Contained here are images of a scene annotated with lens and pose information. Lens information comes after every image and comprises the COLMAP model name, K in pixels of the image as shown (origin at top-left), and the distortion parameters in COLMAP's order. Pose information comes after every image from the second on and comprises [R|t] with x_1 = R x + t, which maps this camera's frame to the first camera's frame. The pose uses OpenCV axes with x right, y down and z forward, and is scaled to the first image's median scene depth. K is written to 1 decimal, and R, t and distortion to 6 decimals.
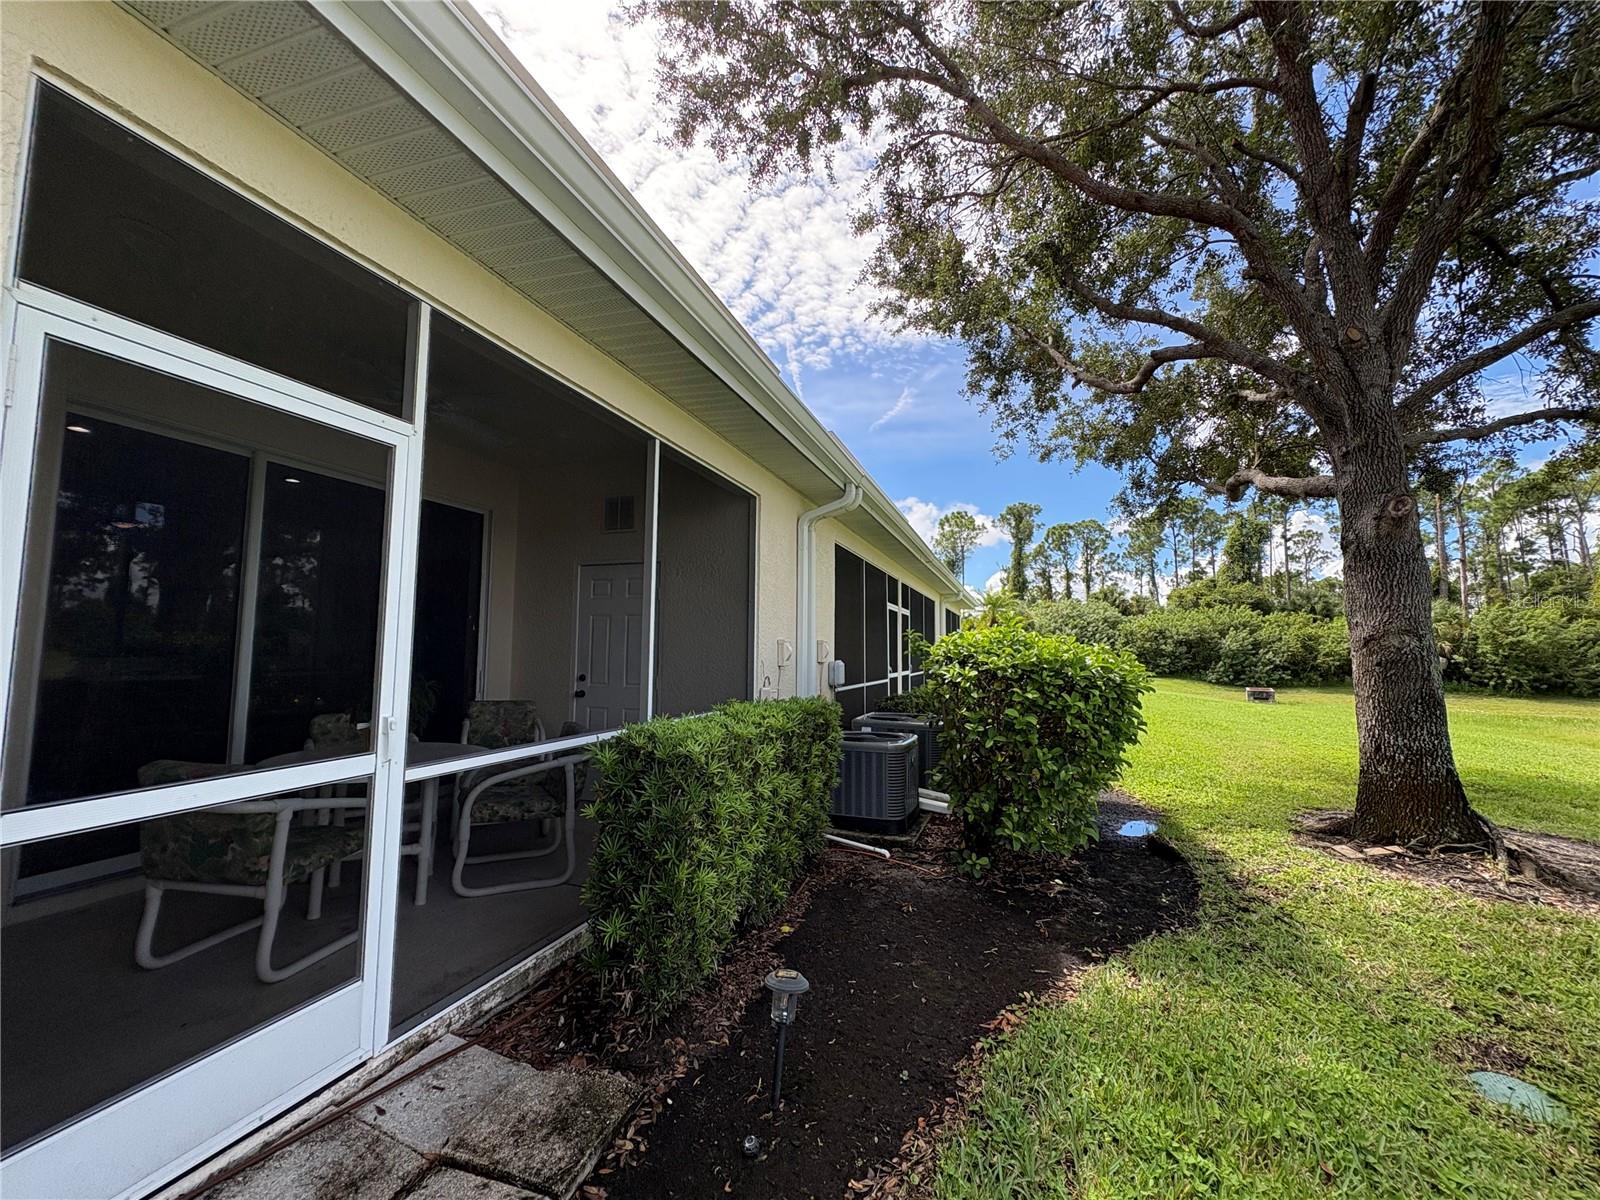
lens RADIAL K [[634.5, 0, 799.4], [0, 634.5, 596.4], [0, 0, 1]] dist [-0.003709, -0.000572]
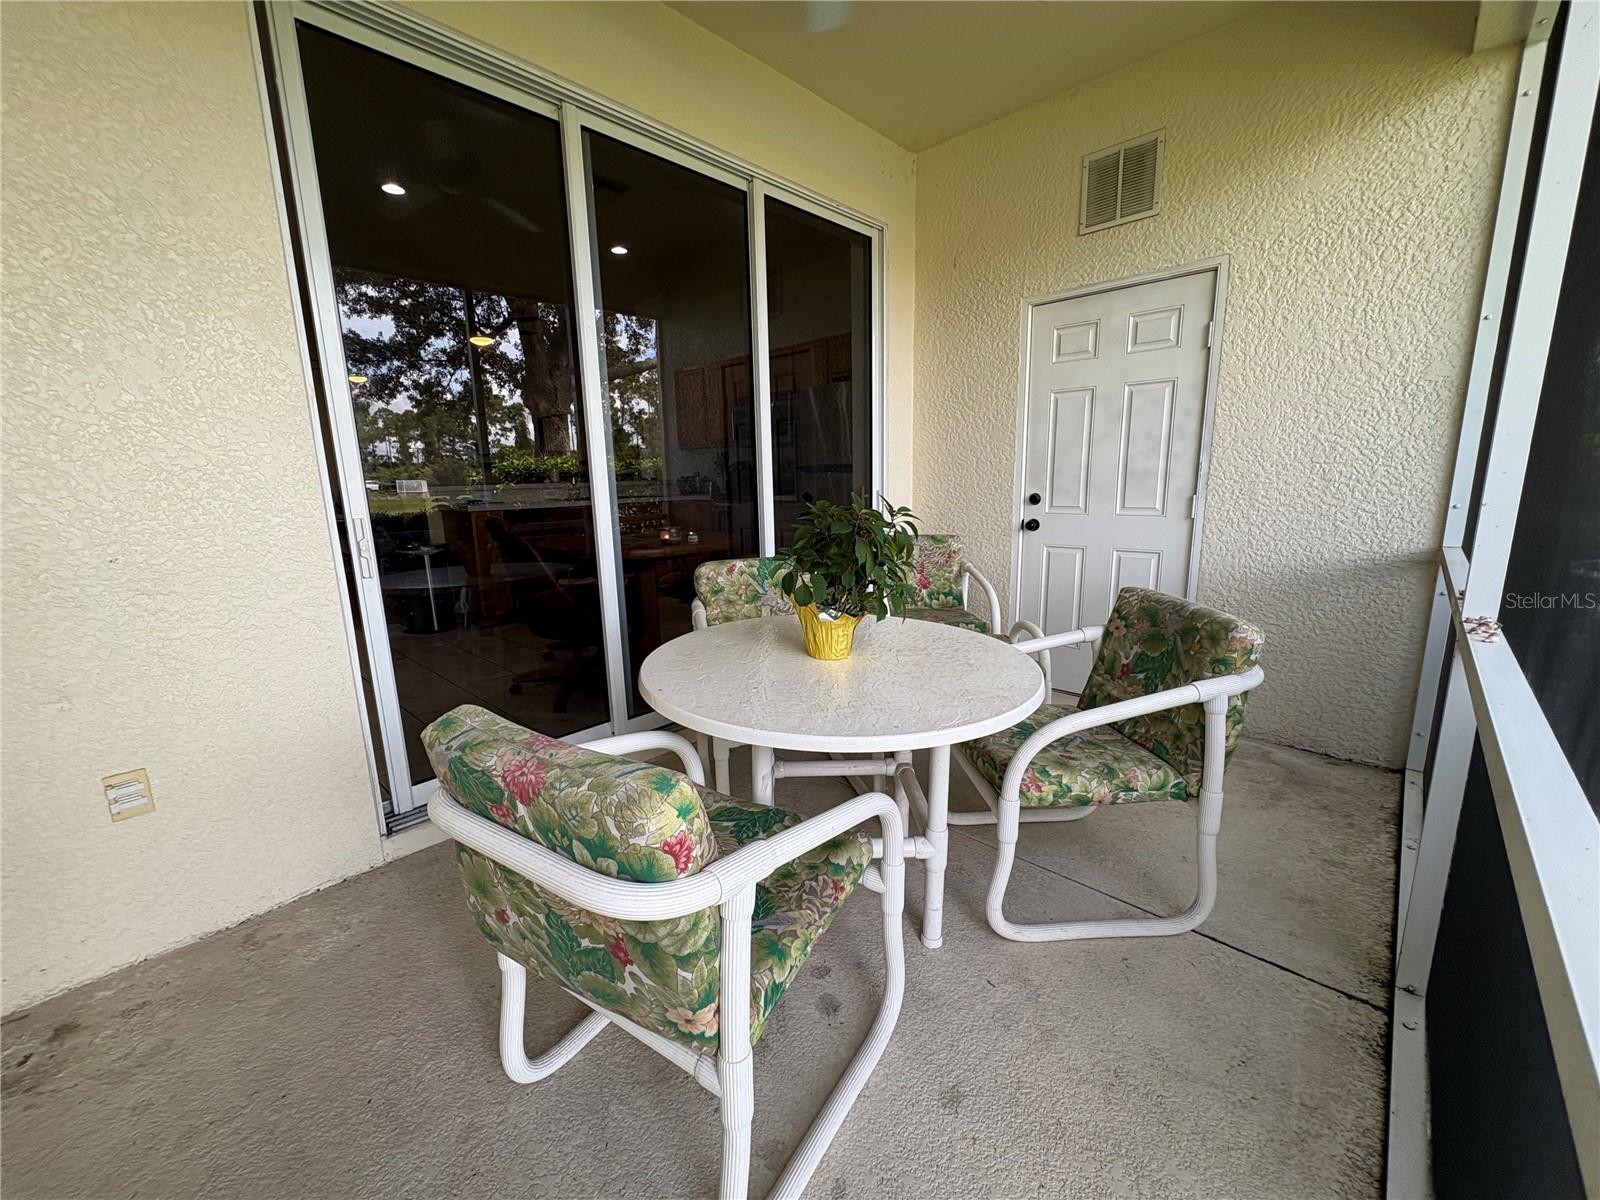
lens RADIAL K [[634.5, 0, 801.8], [0, 634.5, 602.5], [0, 0, 1]] dist [-0.003709, -0.000572]
pose [[0.910990, 0.052569, -0.409064, -0.411299], [0.065934, 0.960524, 0.270273, 0.060456], [0.407124, -0.273187, 0.871561, 0.478619]]
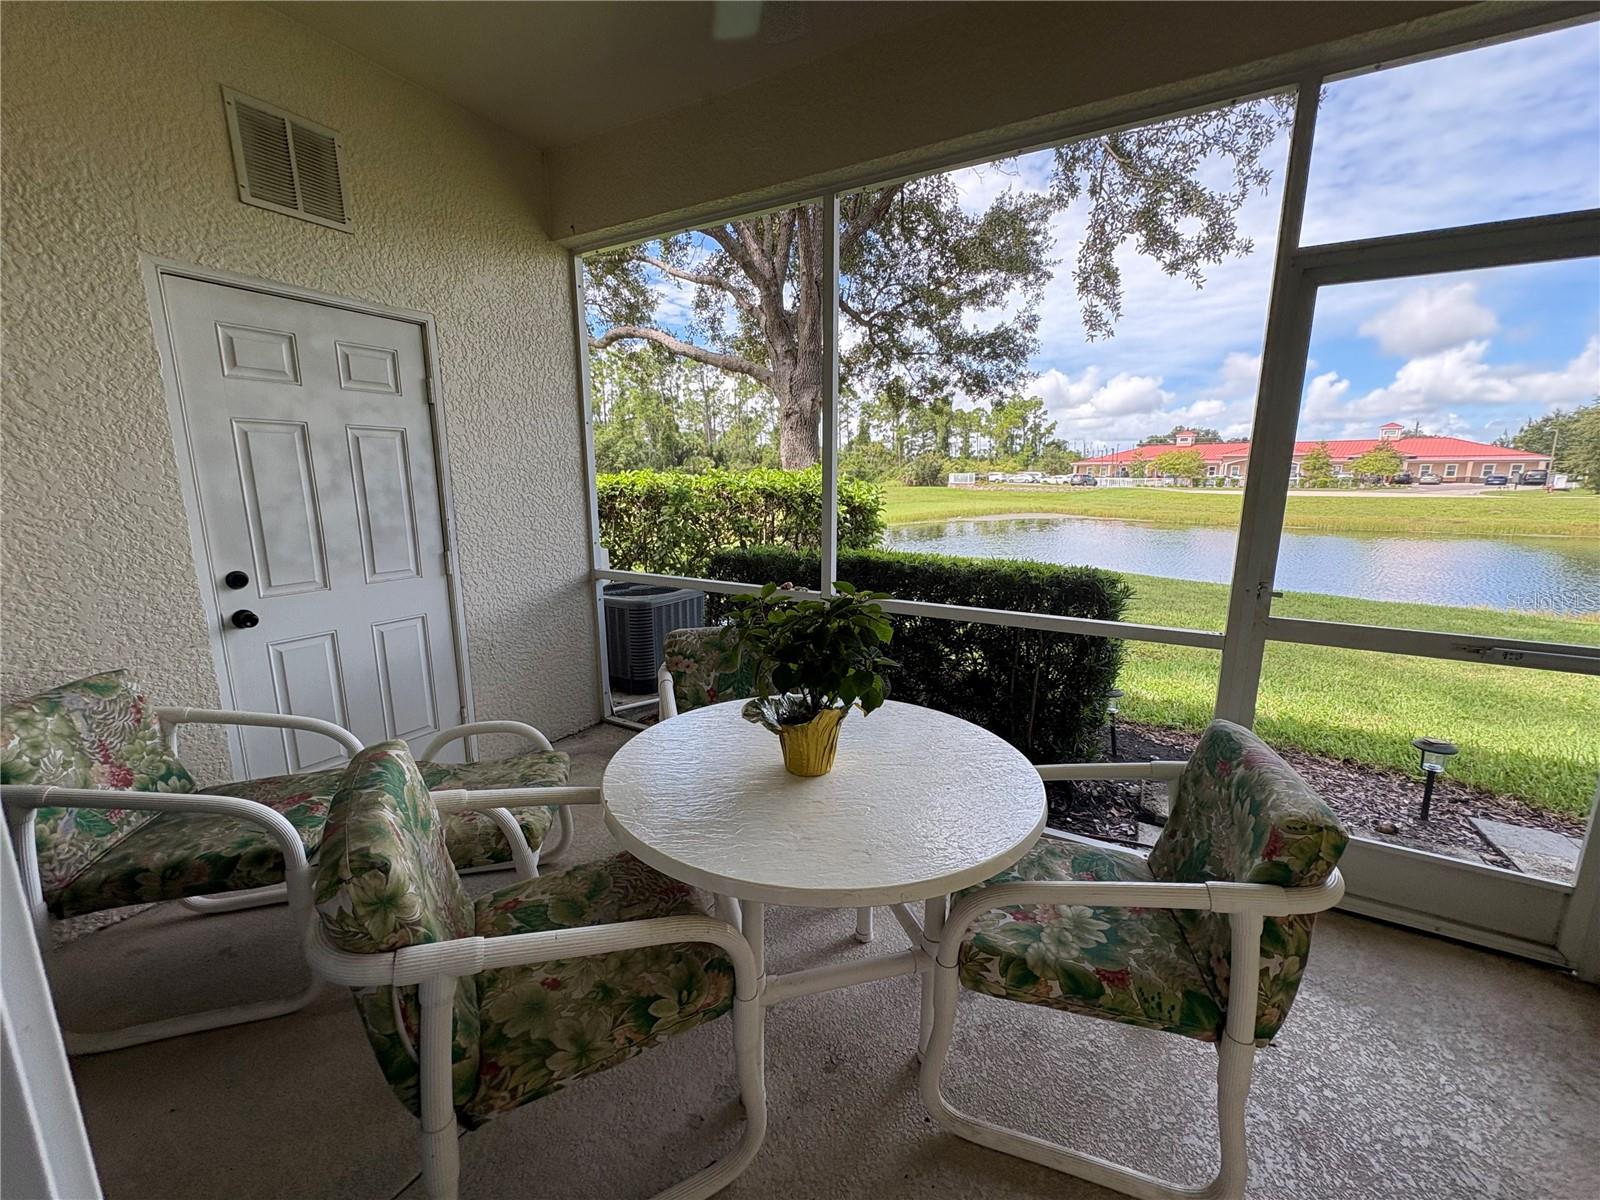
lens RADIAL K [[634.5, 0, 803.0], [0, 634.5, 599.2], [0, 0, 1]] dist [-0.003709, -0.000572]
pose [[0.179927, -0.194351, 0.964289, -0.944055], [-0.087187, 0.973279, 0.212431, 0.033439], [-0.979809, -0.122296, 0.158174, 0.826542]]
